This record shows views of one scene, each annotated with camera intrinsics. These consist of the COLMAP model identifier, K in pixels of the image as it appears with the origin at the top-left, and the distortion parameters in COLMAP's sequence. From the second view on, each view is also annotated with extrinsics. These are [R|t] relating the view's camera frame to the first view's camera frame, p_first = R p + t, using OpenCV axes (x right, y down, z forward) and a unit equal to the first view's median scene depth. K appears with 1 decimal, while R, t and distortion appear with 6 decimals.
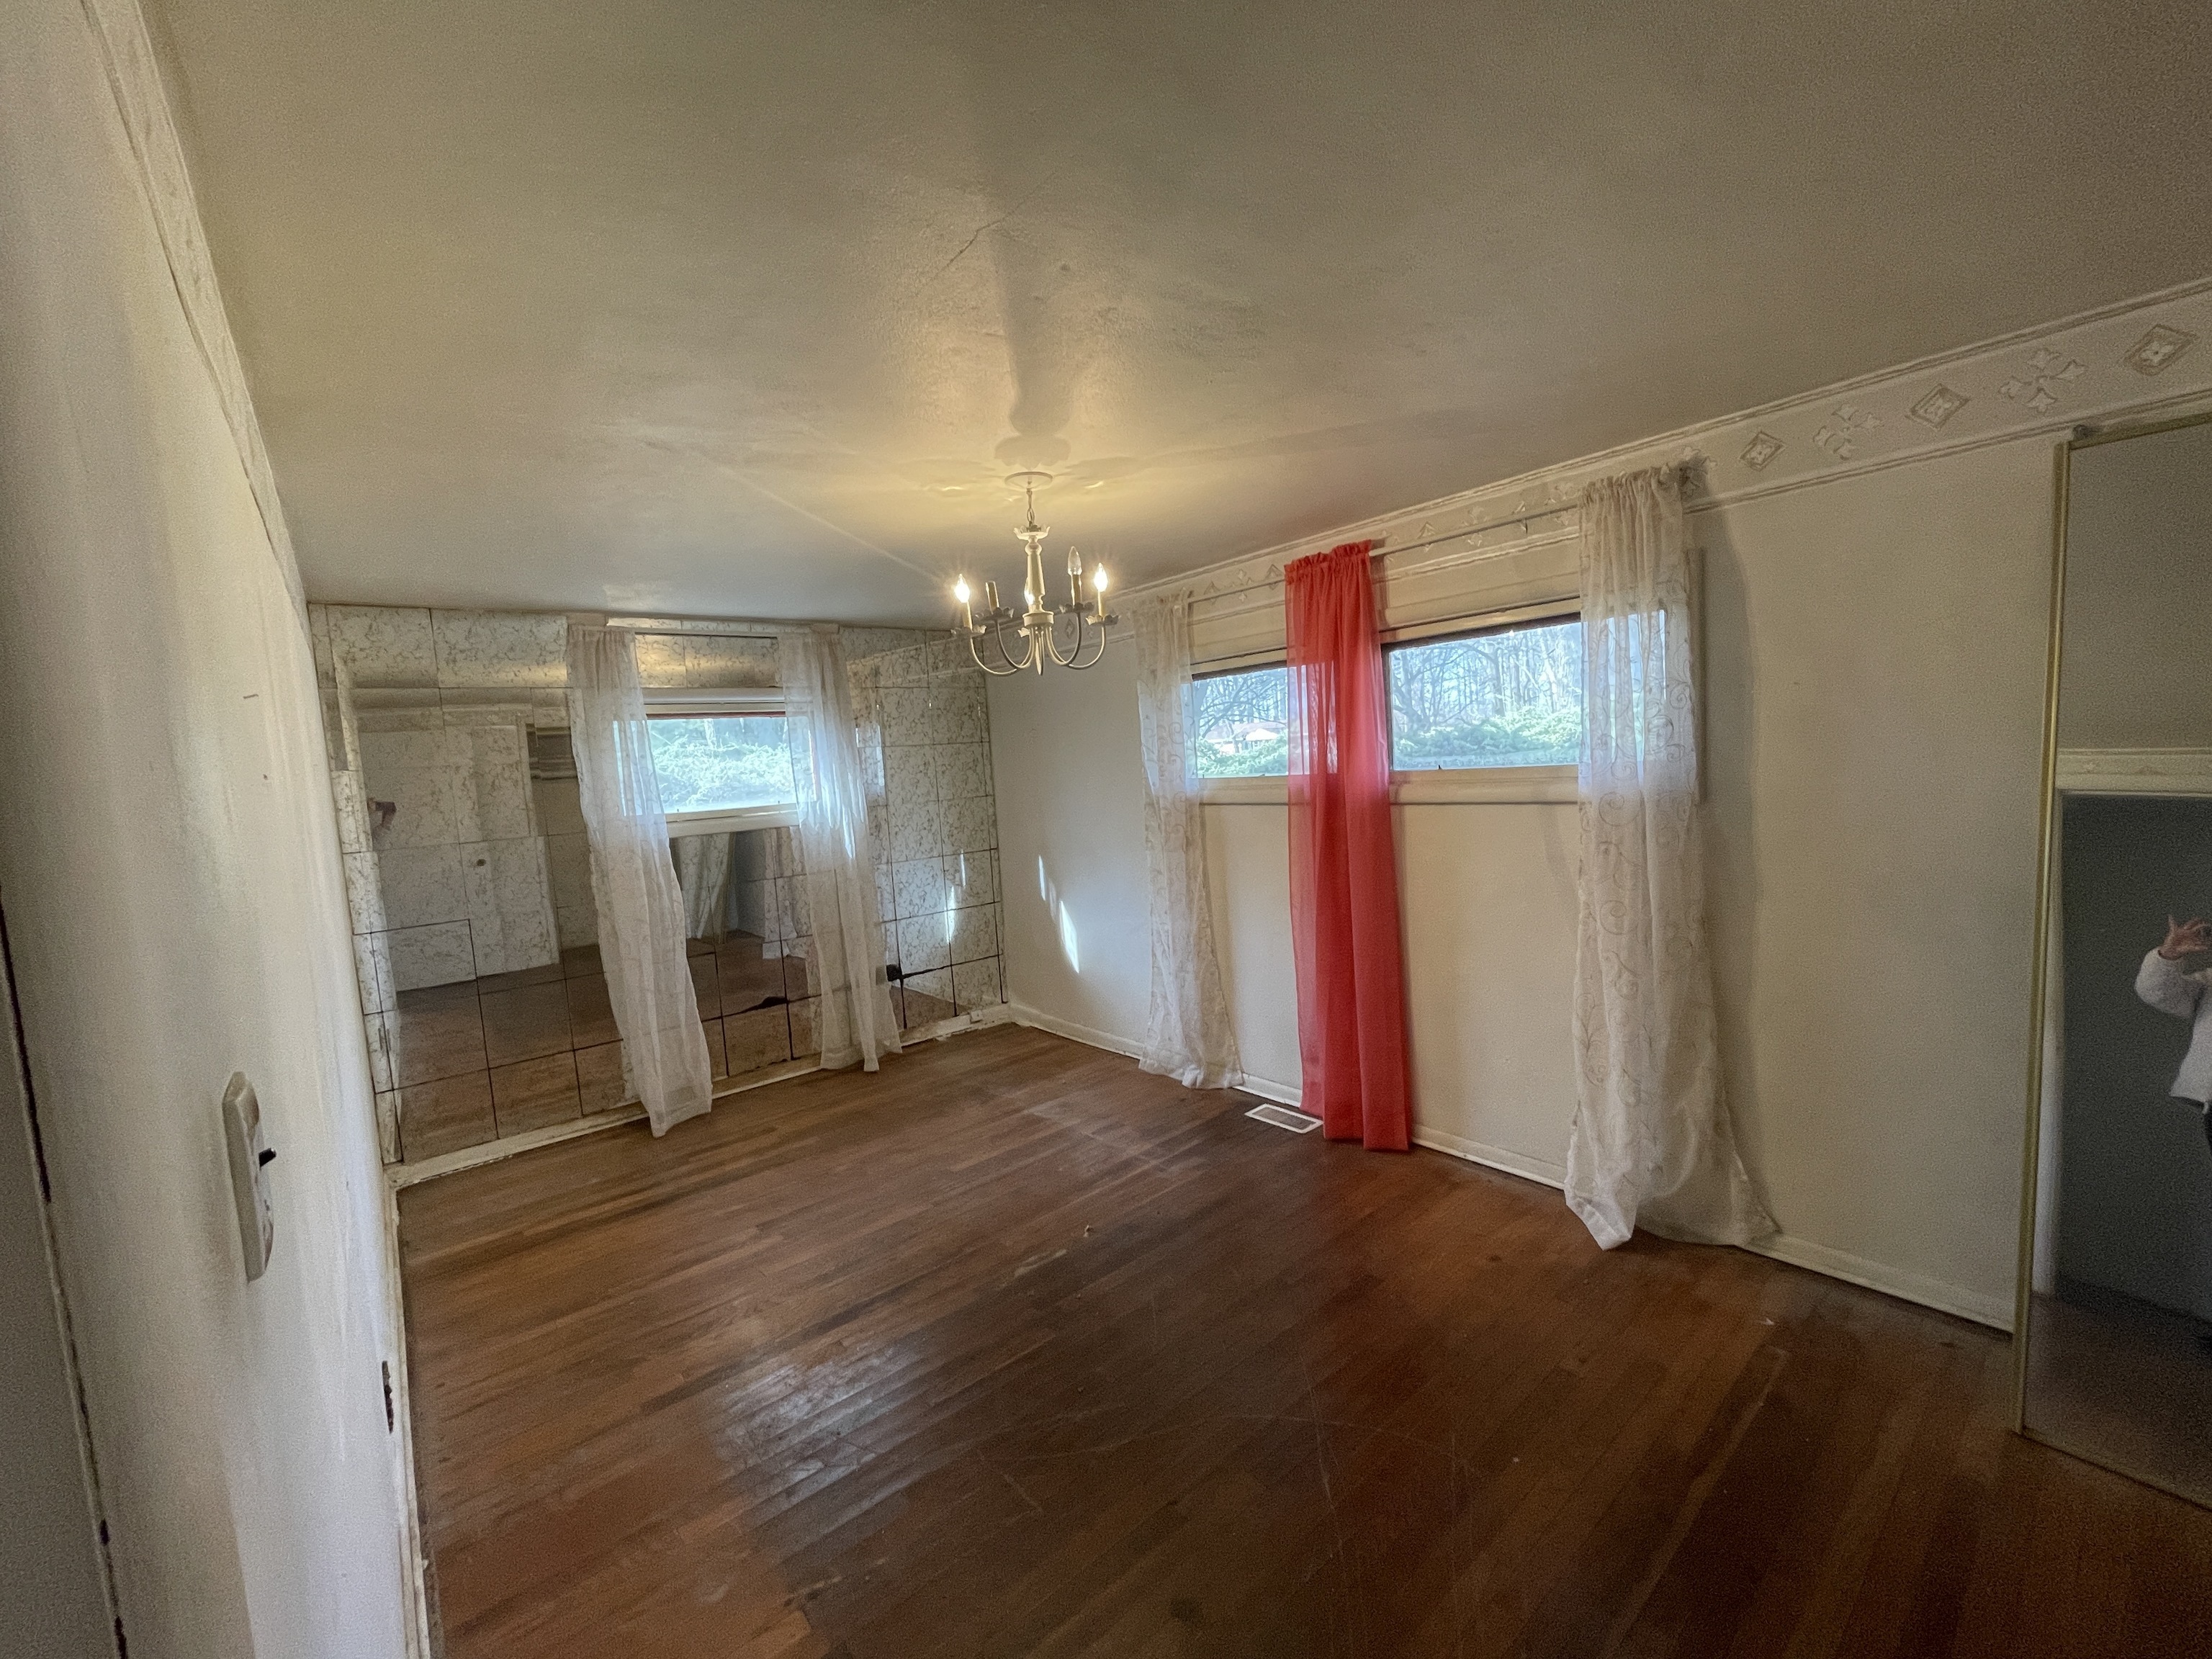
lens RADIAL K [[903.4, 0, 1101.5], [0, 903.4, 830.0], [0, 0, 1]] dist [-0.003714, 0.002703]
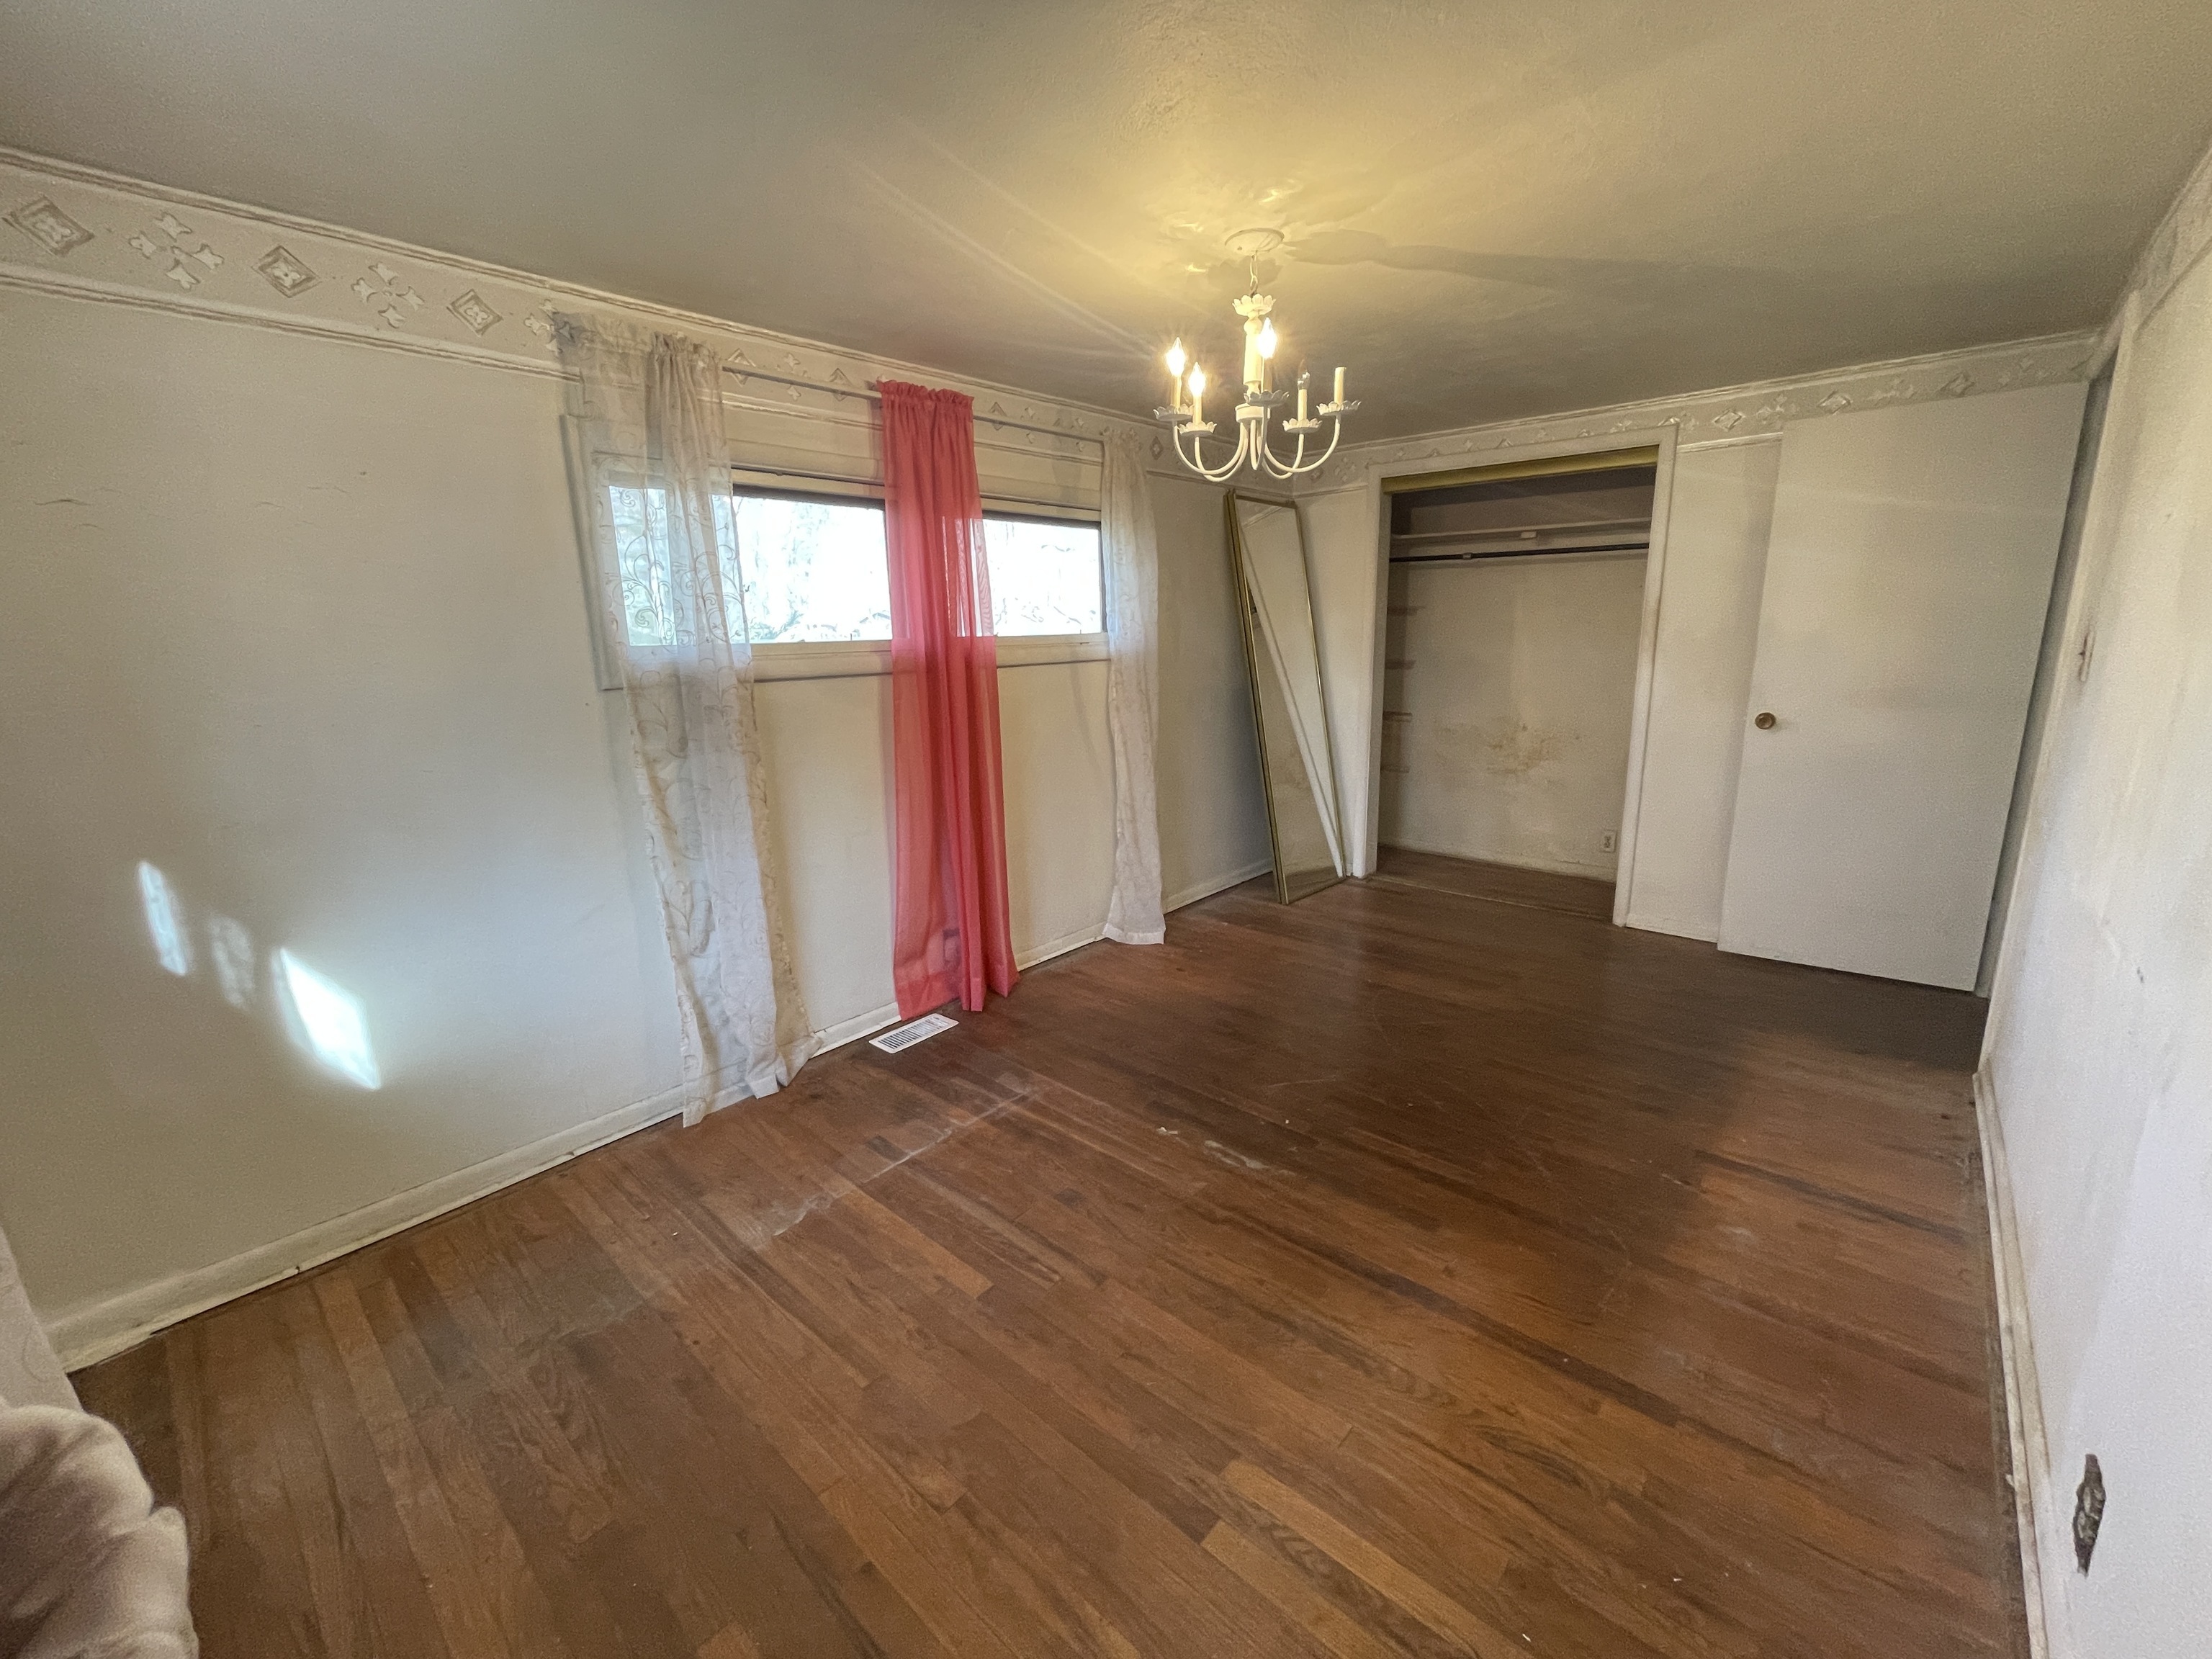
lens RADIAL K [[903.4, 0, 1101.5], [0, 903.4, 830.0], [0, 0, 1]] dist [-0.003714, 0.002703]
pose [[-0.156939, -0.140865, 0.977511, -0.693137], [0.115078, 0.980425, 0.159761, 0.003551], [-0.980881, 0.137562, -0.137657, 0.953116]]
